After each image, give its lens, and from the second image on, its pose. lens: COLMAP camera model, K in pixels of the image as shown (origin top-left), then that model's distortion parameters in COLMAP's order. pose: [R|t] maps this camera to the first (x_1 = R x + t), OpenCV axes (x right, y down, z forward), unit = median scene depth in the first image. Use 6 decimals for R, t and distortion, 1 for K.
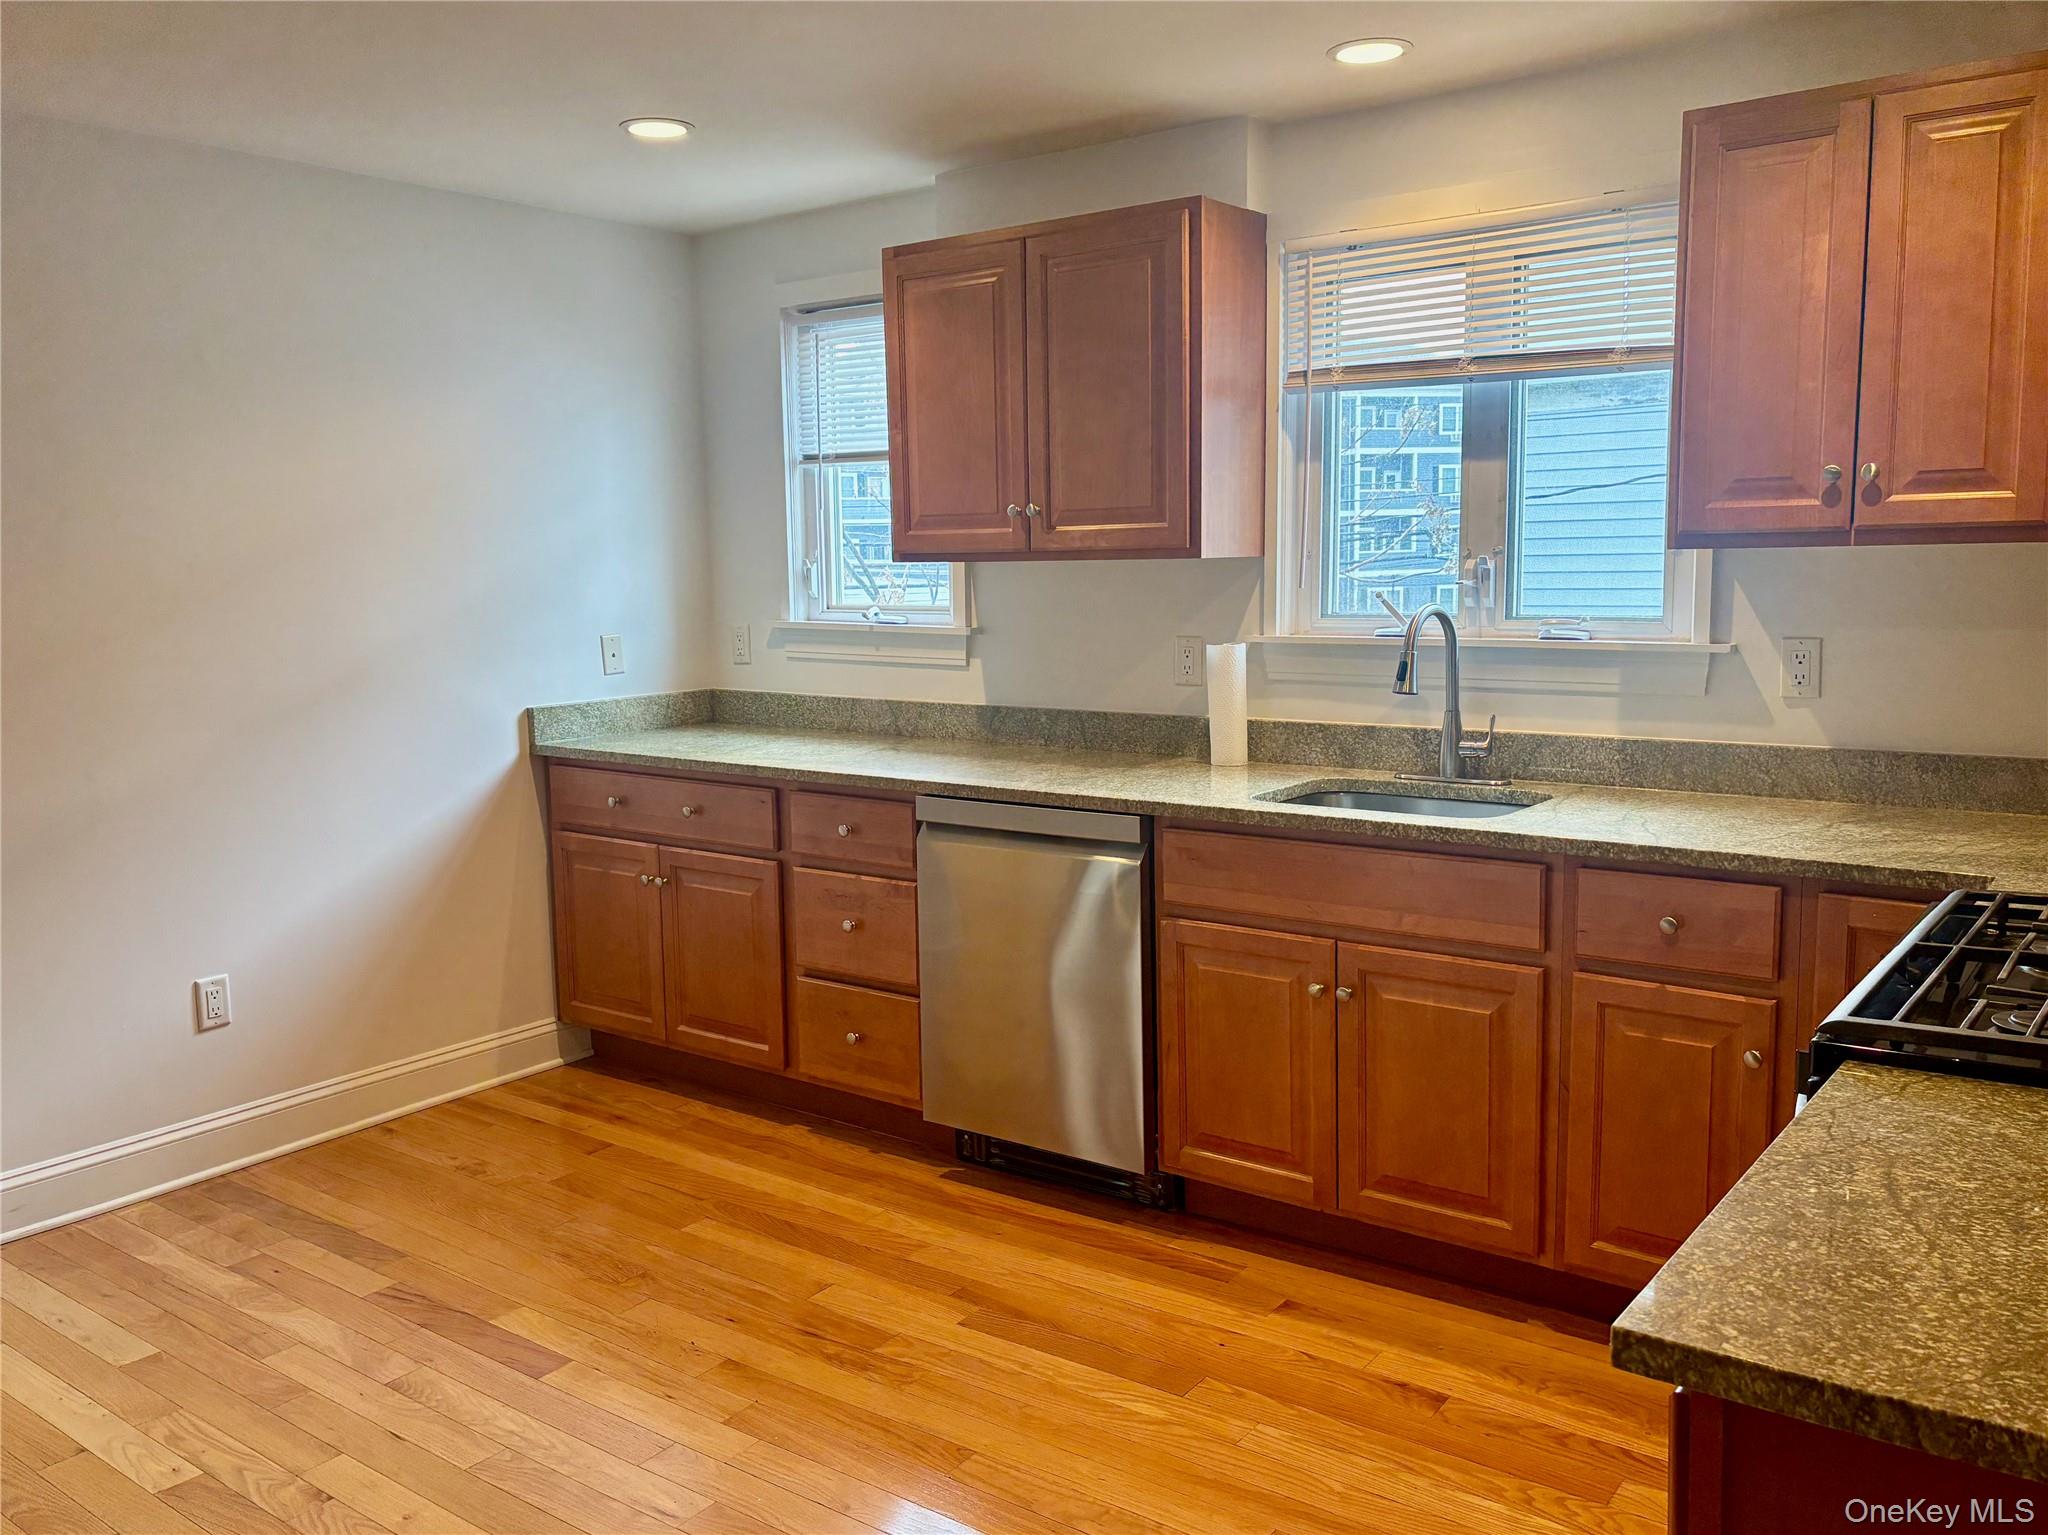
lens RADIAL K [[1656.0, 0, 1024.0], [0, 1656.0, 767.5], [0, 0, 1]] dist [0.107600, -0.185796]
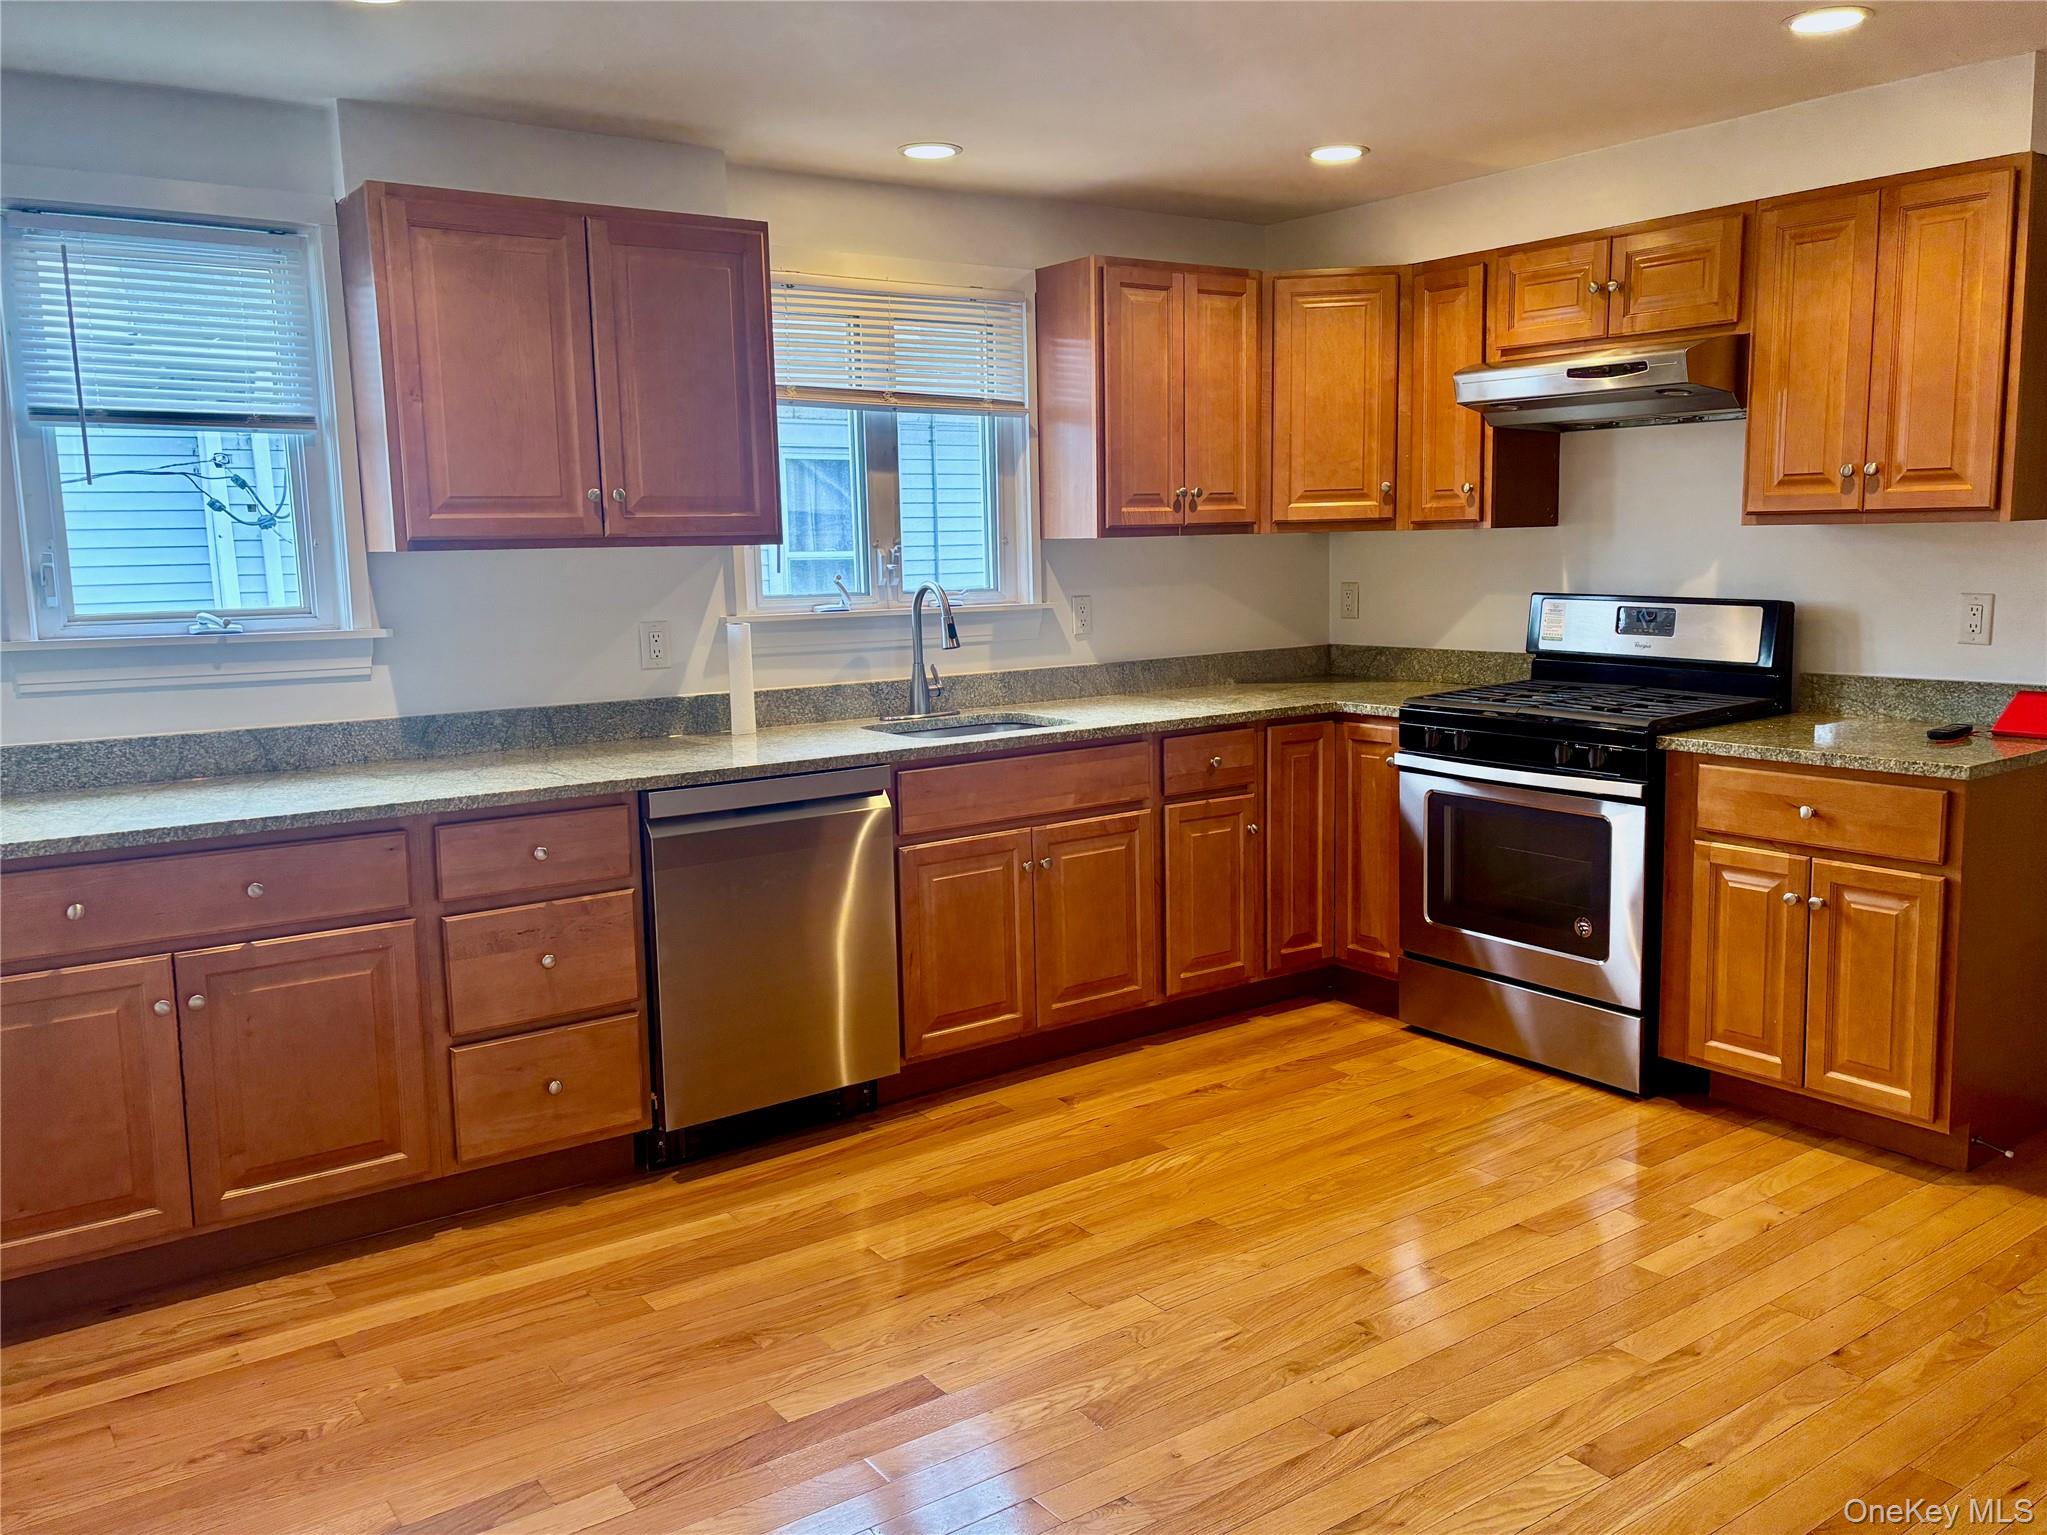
lens RADIAL K [[1655.2, 0, 1023.5], [0, 1655.2, 767.5], [0, 0, 1]] dist [0.107600, -0.185796]
pose [[0.295111, -0.122368, 0.947595, -0.948501], [0.137958, 0.986829, 0.084470, -0.050663], [-0.945451, 0.105800, 0.308106, 0.524427]]
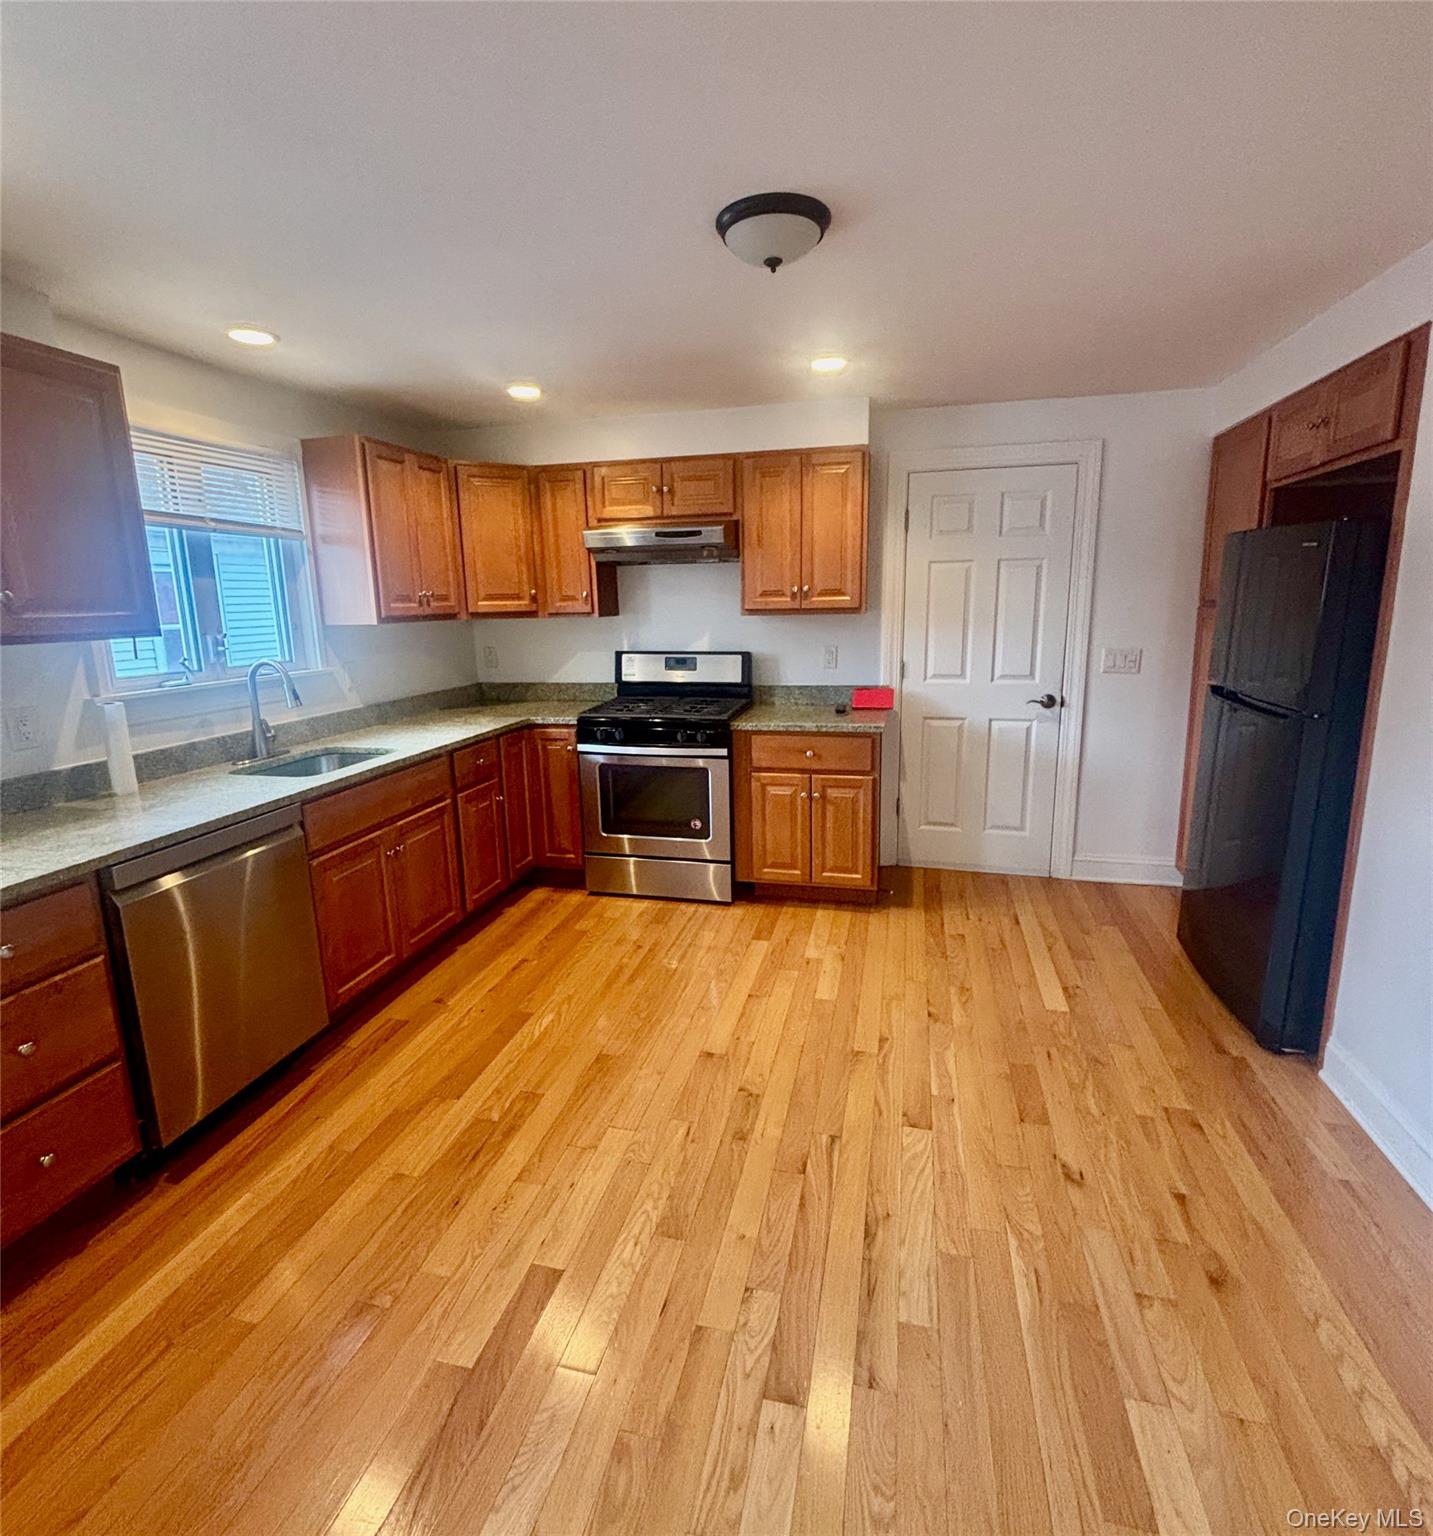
lens RADIAL K [[770.1, 0, 718.8], [0, 770.1, 747.8], [0, 0, 1]] dist [0.016106, -0.017096]
pose [[-0.396585, -0.147941, 0.905999, -0.680965], [0.146951, 0.963971, 0.221733, -0.113336], [-0.906160, 0.221073, -0.360556, 0.848200]]
